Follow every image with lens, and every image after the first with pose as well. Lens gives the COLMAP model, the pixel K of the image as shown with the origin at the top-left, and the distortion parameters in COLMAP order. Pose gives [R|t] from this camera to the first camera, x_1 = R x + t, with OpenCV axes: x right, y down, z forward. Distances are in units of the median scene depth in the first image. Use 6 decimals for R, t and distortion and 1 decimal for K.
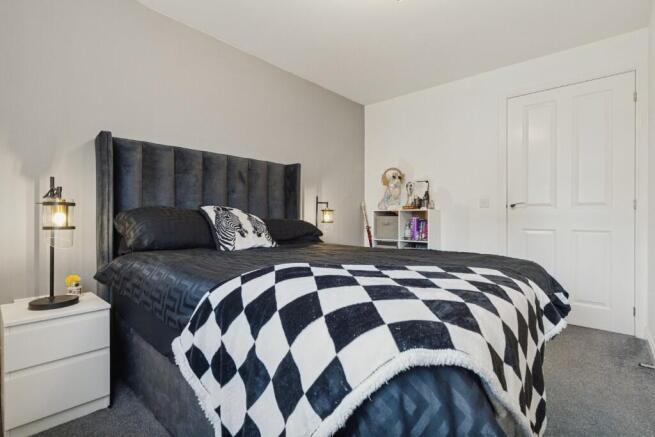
lens RADIAL K [[314.0, 0, 331.1], [0, 314.0, 216.5], [0, 0, 1]] dist [0.005780, 0.000590]
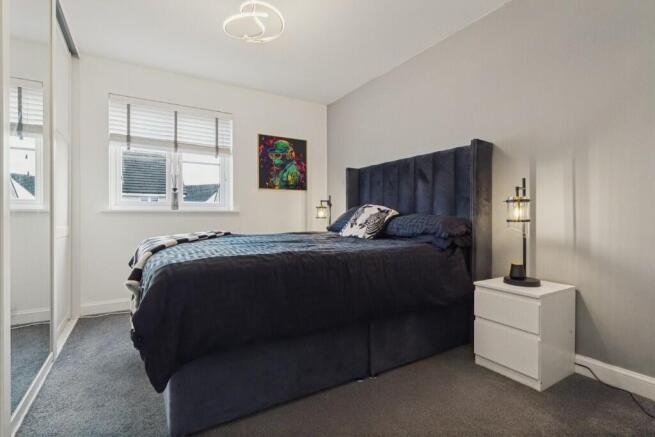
lens RADIAL K [[314.0, 0, 330.9], [0, 314.0, 217.6], [0, 0, 1]] dist [0.005780, 0.000590]
pose [[-0.302581, 0.012519, -0.953041, 0.735359], [0.005848, 0.999919, 0.011278, 0.003431], [0.953106, -0.002161, -0.302630, 0.949726]]
